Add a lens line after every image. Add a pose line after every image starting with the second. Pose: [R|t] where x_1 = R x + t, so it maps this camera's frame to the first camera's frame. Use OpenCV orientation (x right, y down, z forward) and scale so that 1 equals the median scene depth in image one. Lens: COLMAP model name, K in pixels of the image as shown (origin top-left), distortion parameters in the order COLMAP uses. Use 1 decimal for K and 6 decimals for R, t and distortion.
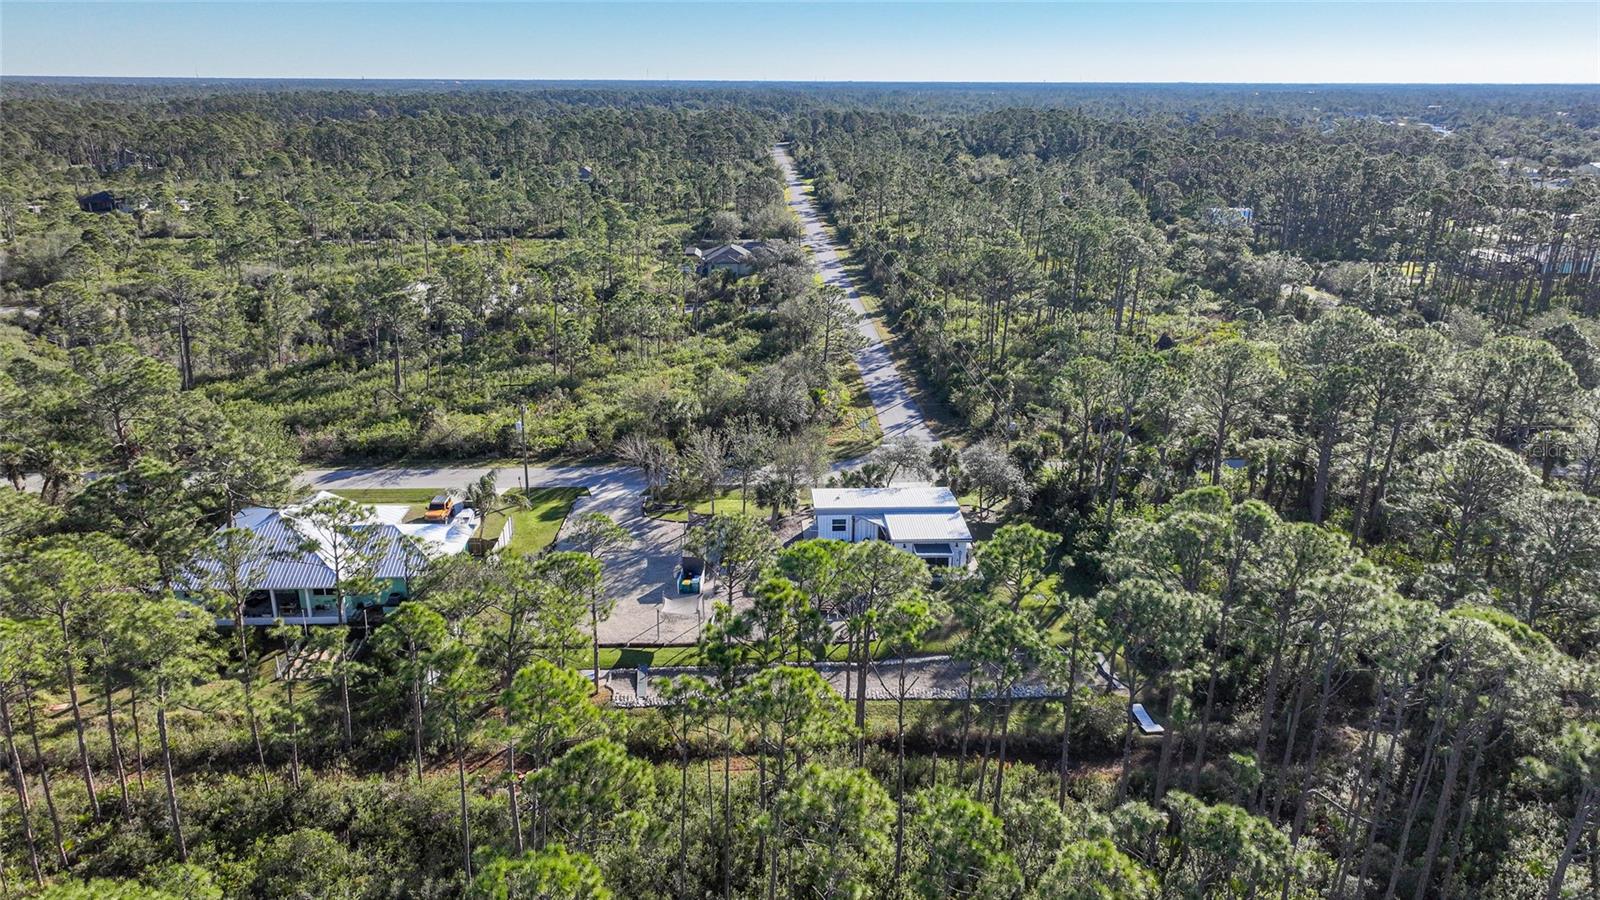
lens RADIAL K [[1131.3, 0, 803.6], [0, 1131.3, 446.8], [0, 0, 1]] dist [-0.011156, 0.027915]
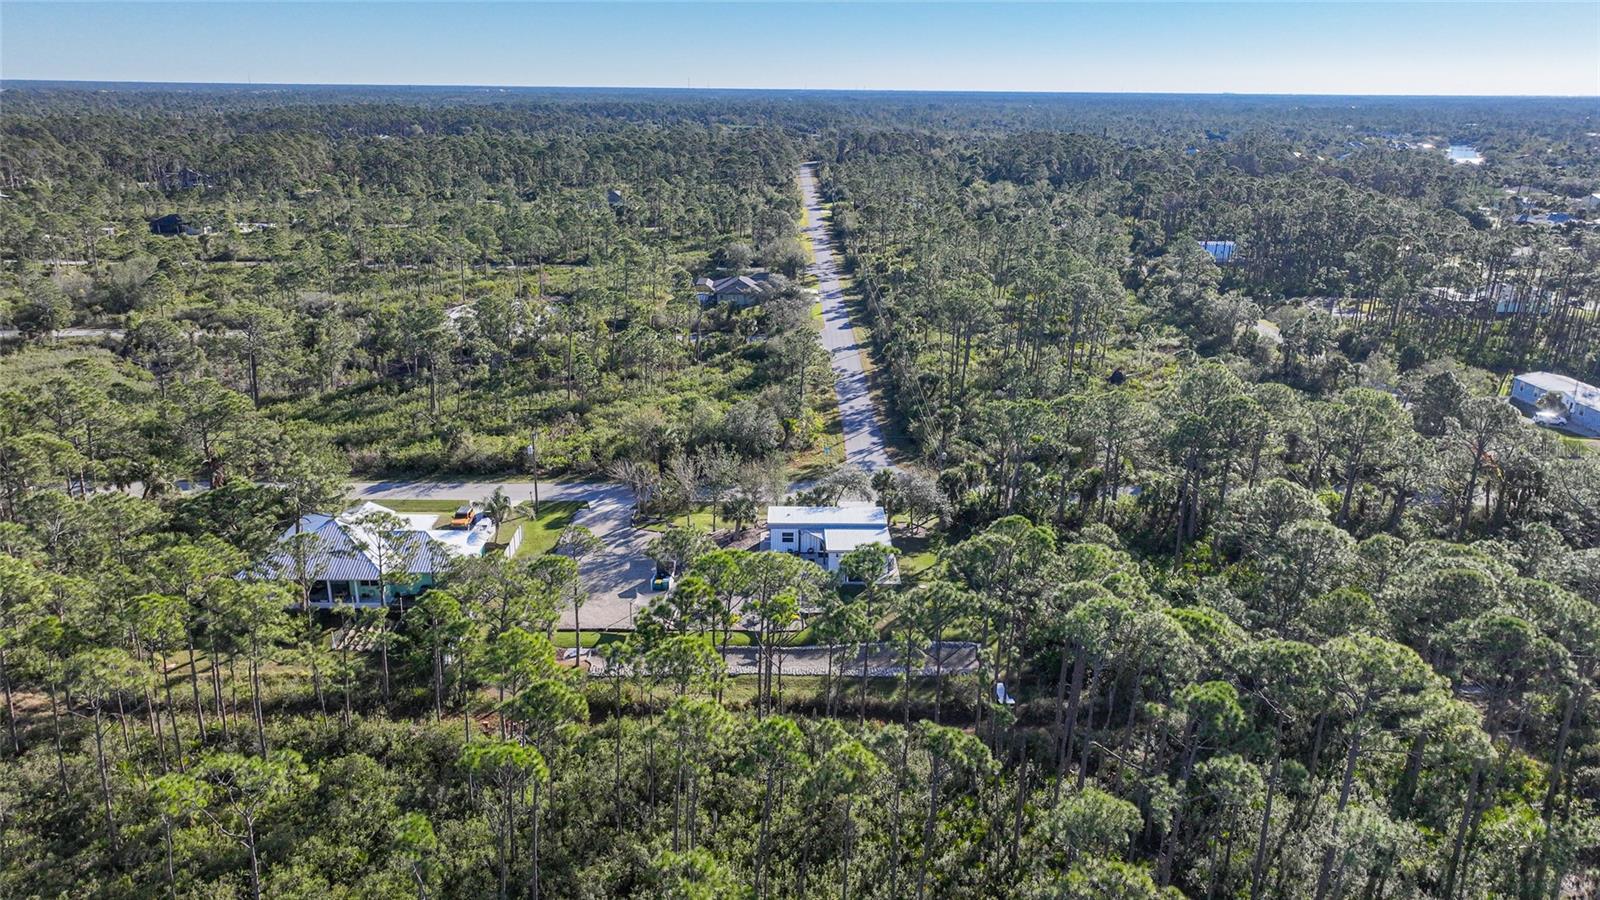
lens RADIAL K [[1131.3, 0, 798.6], [0, 1131.3, 448.3], [0, 0, 1]] dist [-0.011156, 0.027915]
pose [[0.999257, 0.015725, -0.035187, 0.053898], [-0.015931, 0.999857, -0.005590, -0.012581], [0.035095, 0.006146, 0.999365, -0.136340]]
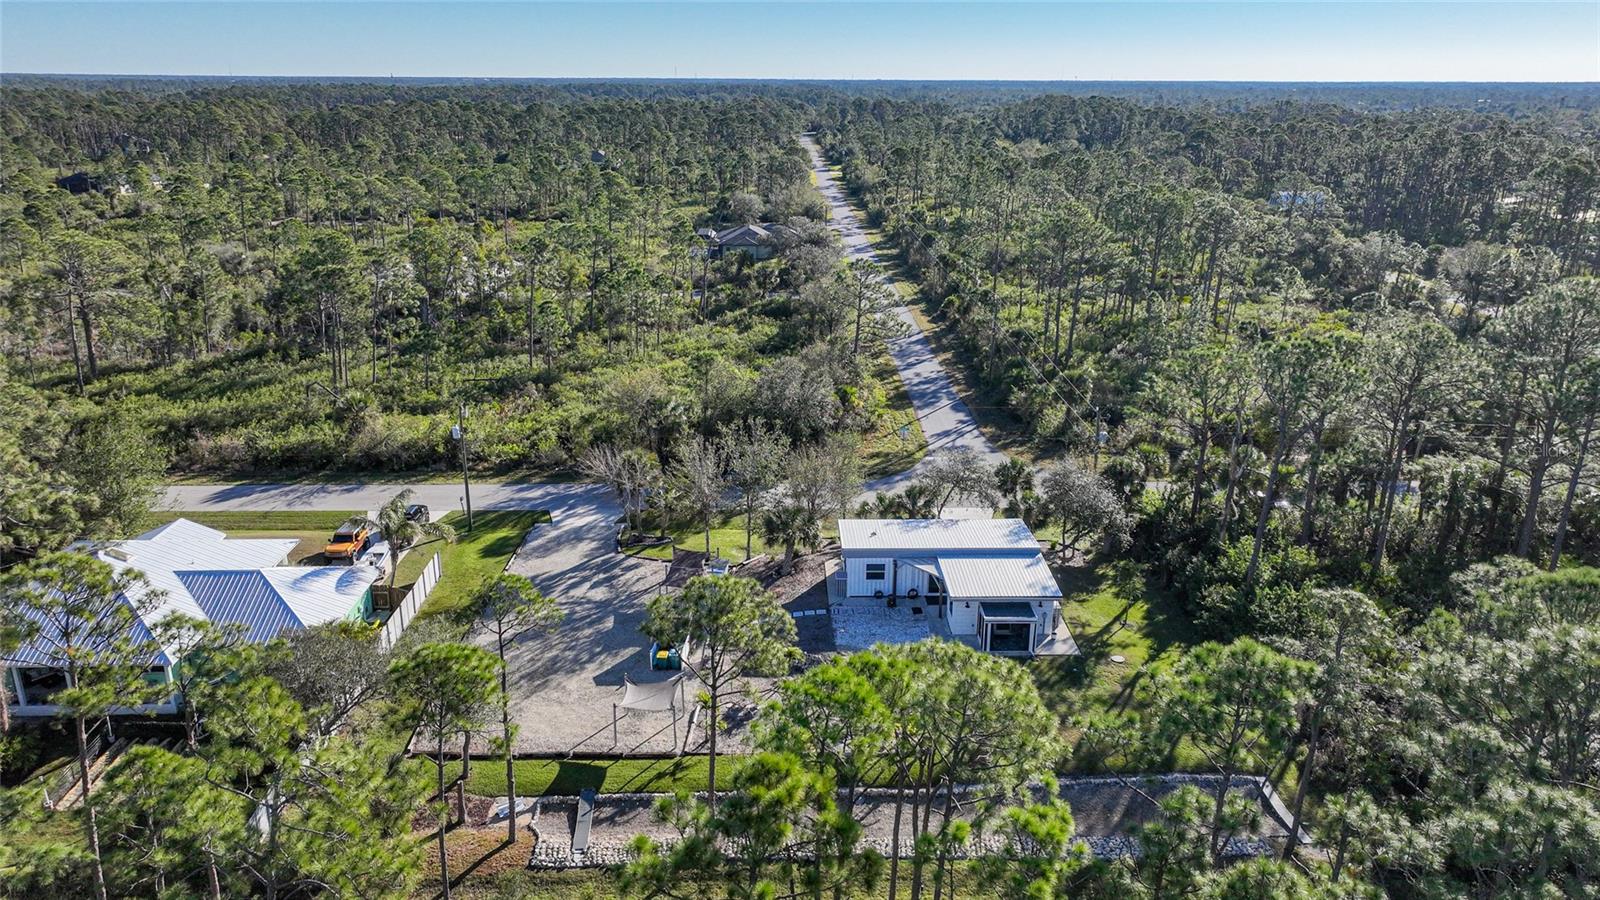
lens RADIAL K [[1131.3, 0, 806.4], [0, 1131.3, 456.5], [0, 0, 1]] dist [-0.011156, 0.027915]
pose [[0.999770, 0.007907, -0.019944, 0.000315], [-0.007729, 0.999930, 0.009002, -0.007450], [0.020014, -0.008846, 0.999761, 0.170568]]
